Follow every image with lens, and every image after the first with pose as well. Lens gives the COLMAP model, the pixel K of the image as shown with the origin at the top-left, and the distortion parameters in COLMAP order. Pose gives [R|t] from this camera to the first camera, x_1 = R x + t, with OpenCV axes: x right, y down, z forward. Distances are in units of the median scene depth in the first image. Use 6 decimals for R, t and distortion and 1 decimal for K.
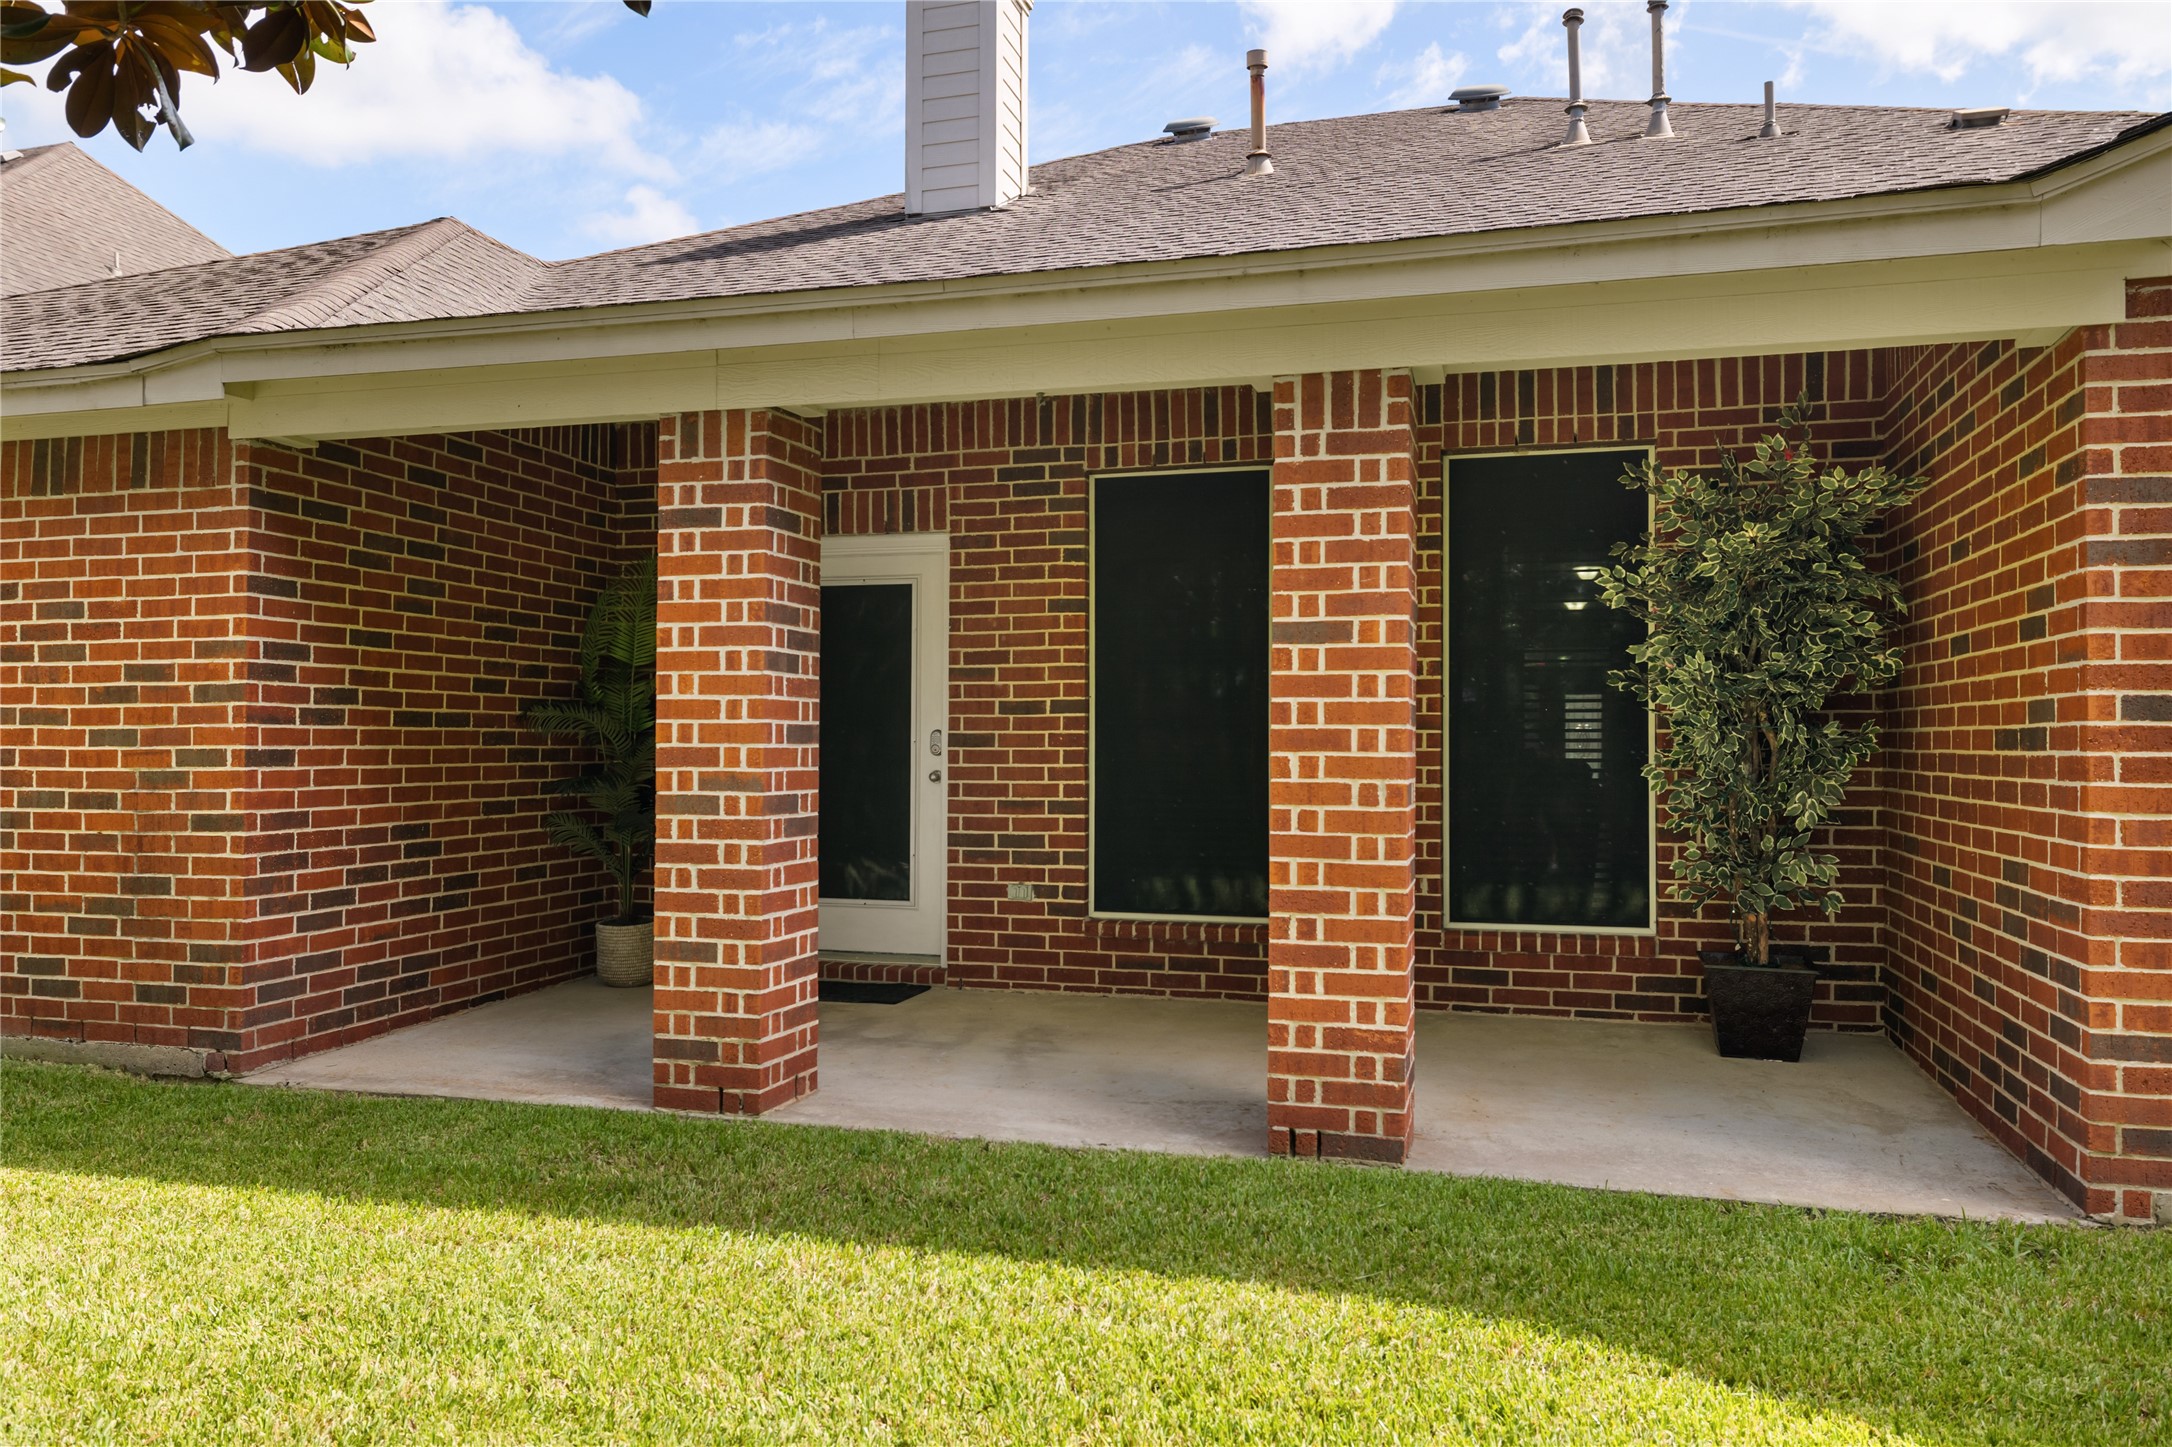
lens RADIAL K [[1521.9, 0, 1089.2], [0, 1521.9, 726.4], [0, 0, 1]] dist [-0.003563, -0.002468]
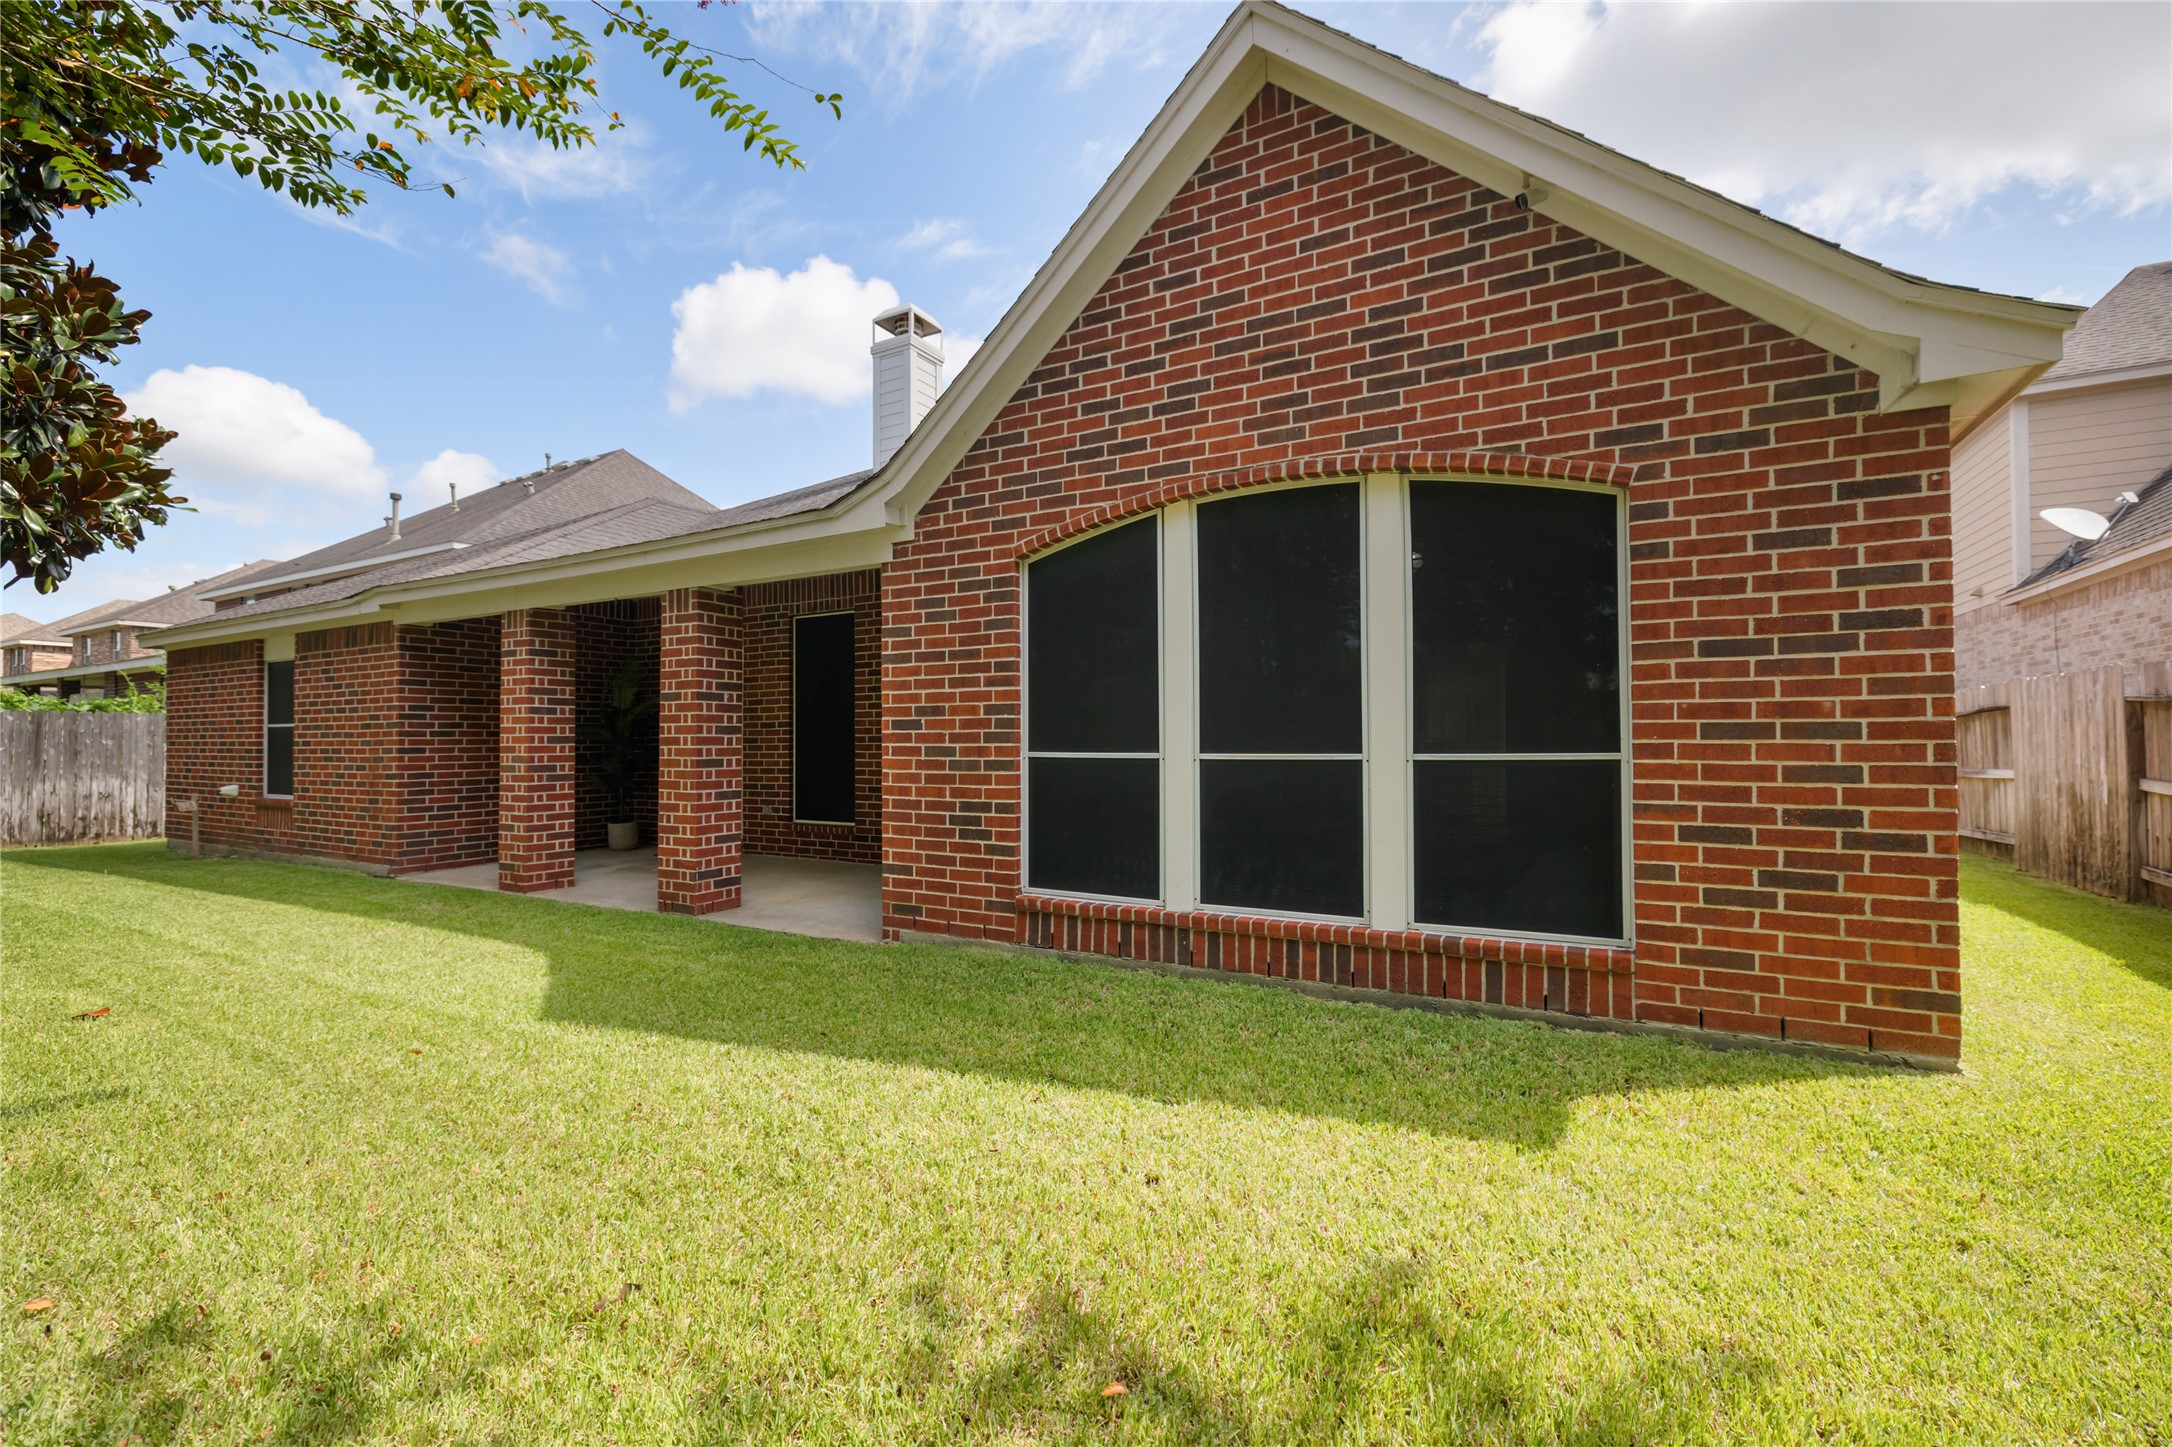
lens RADIAL K [[919.9, 0, 1078.6], [0, 919.9, 728.9], [0, 0, 1]] dist [-0.003816, 0.001892]
pose [[0.971877, -0.011074, -0.235230, 0.892082], [0.010943, 0.999938, -0.001864, -0.000518], [0.235236, -0.000762, 0.971938, -0.217161]]
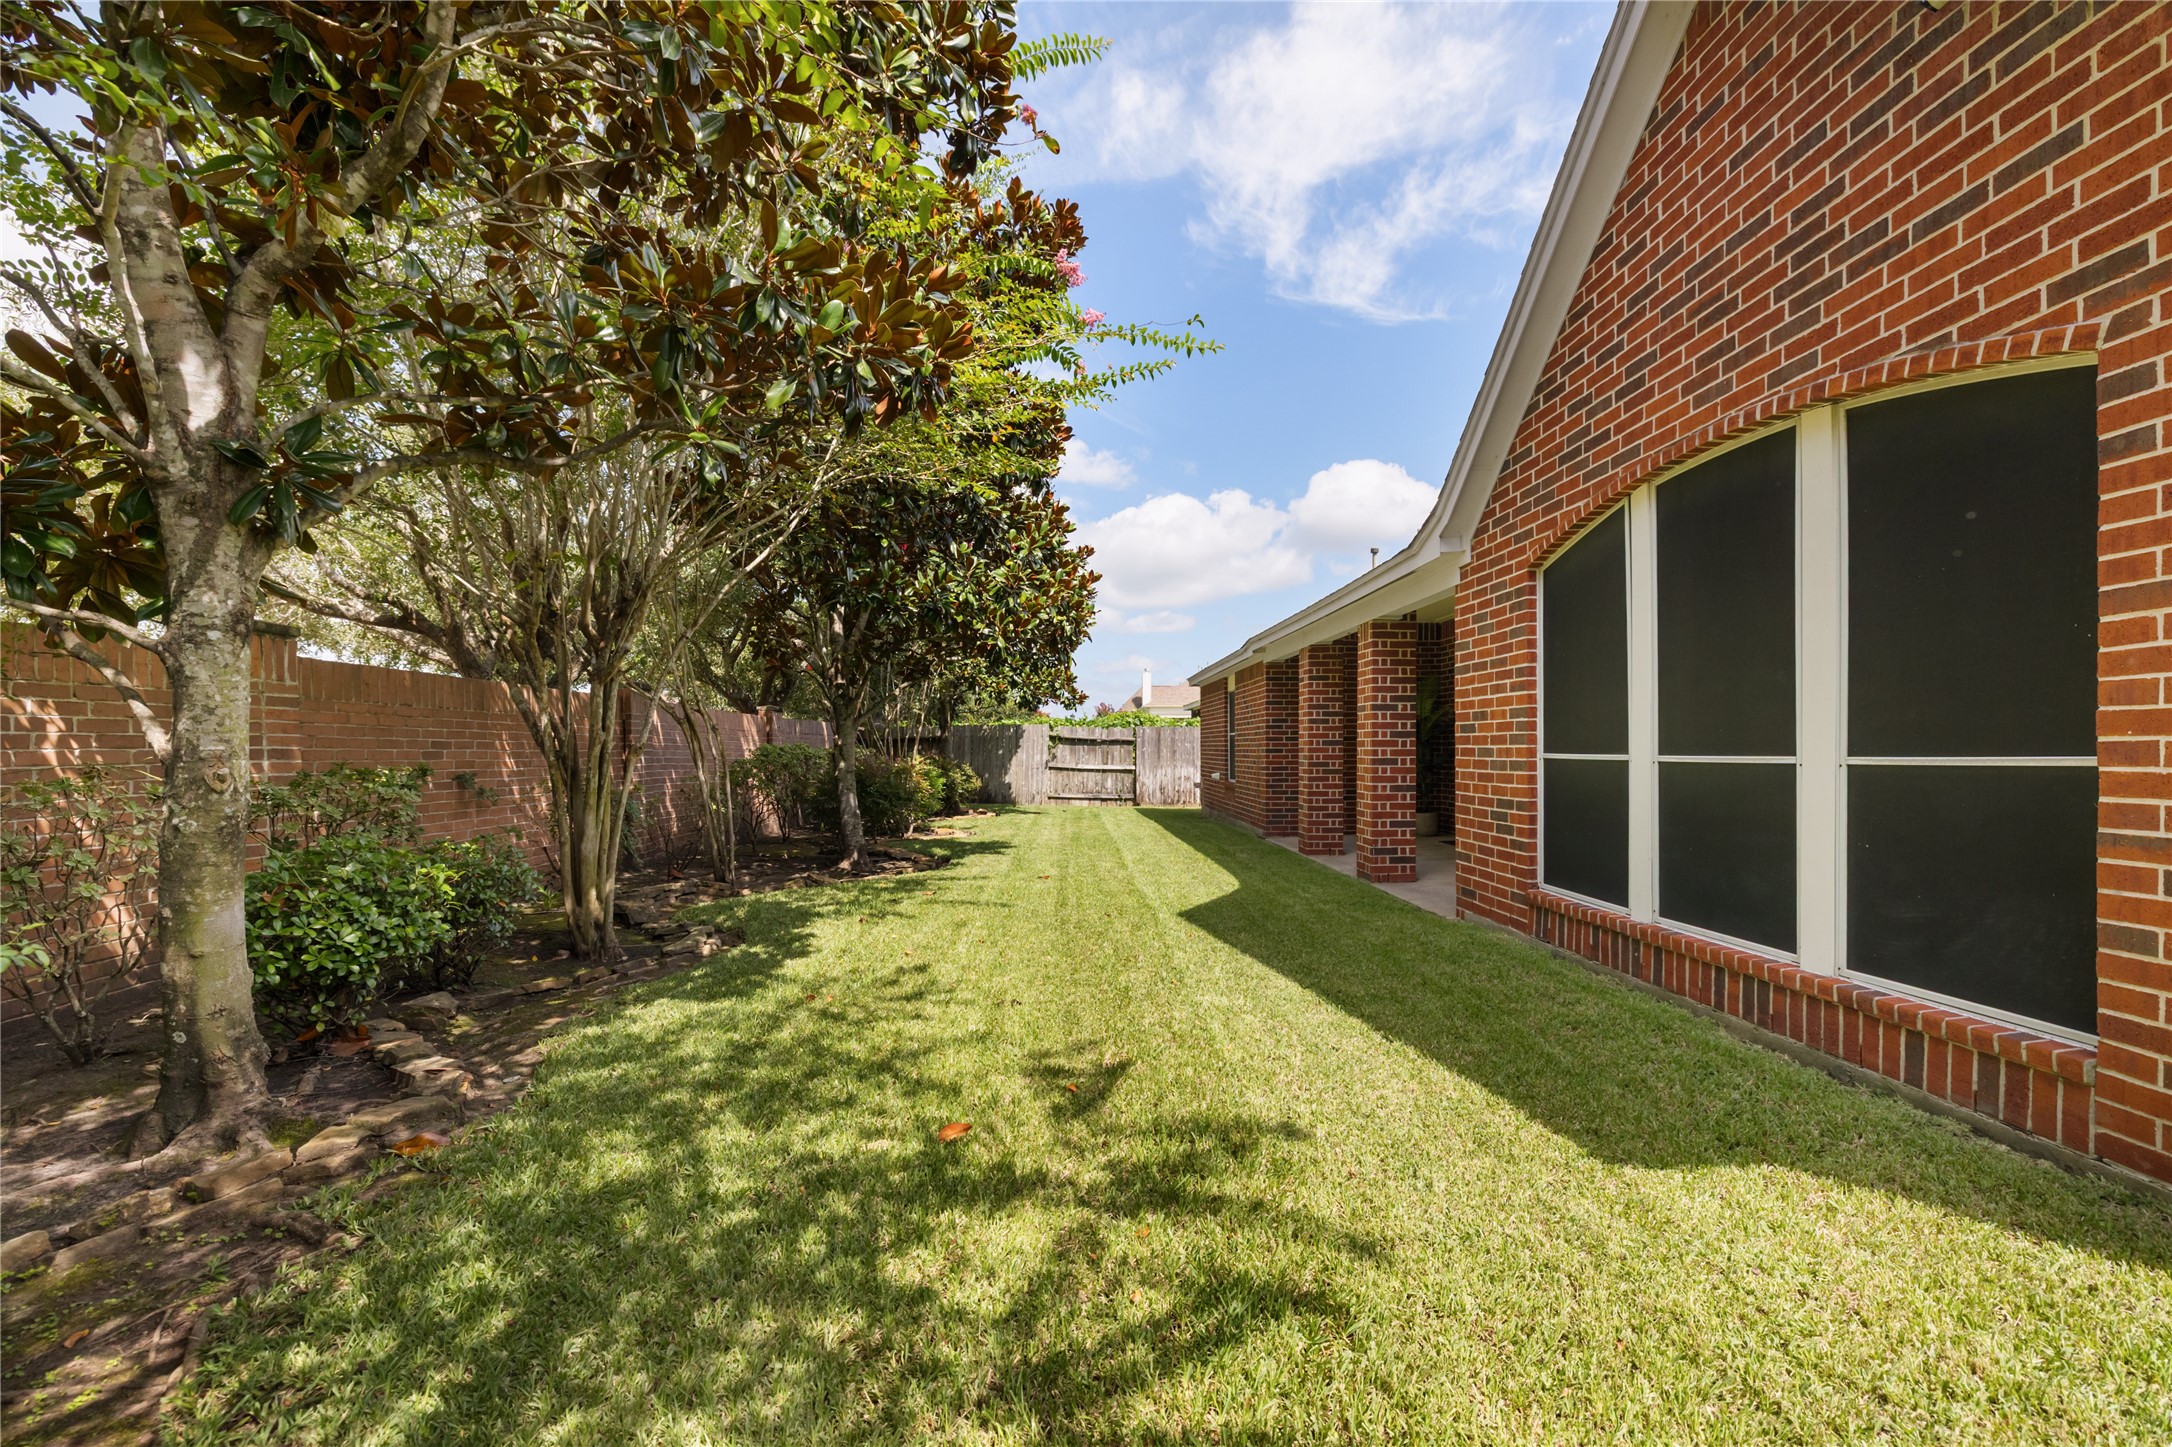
lens RADIAL K [[919.9, 0, 1083.7], [0, 919.9, 760.3], [0, 0, 1]] dist [-0.003816, 0.001892]
pose [[0.300746, 0.007314, -0.953676, 1.386084], [0.013687, 0.999835, 0.011984, 0.009589], [0.953606, -0.016657, 0.300596, -0.076469]]
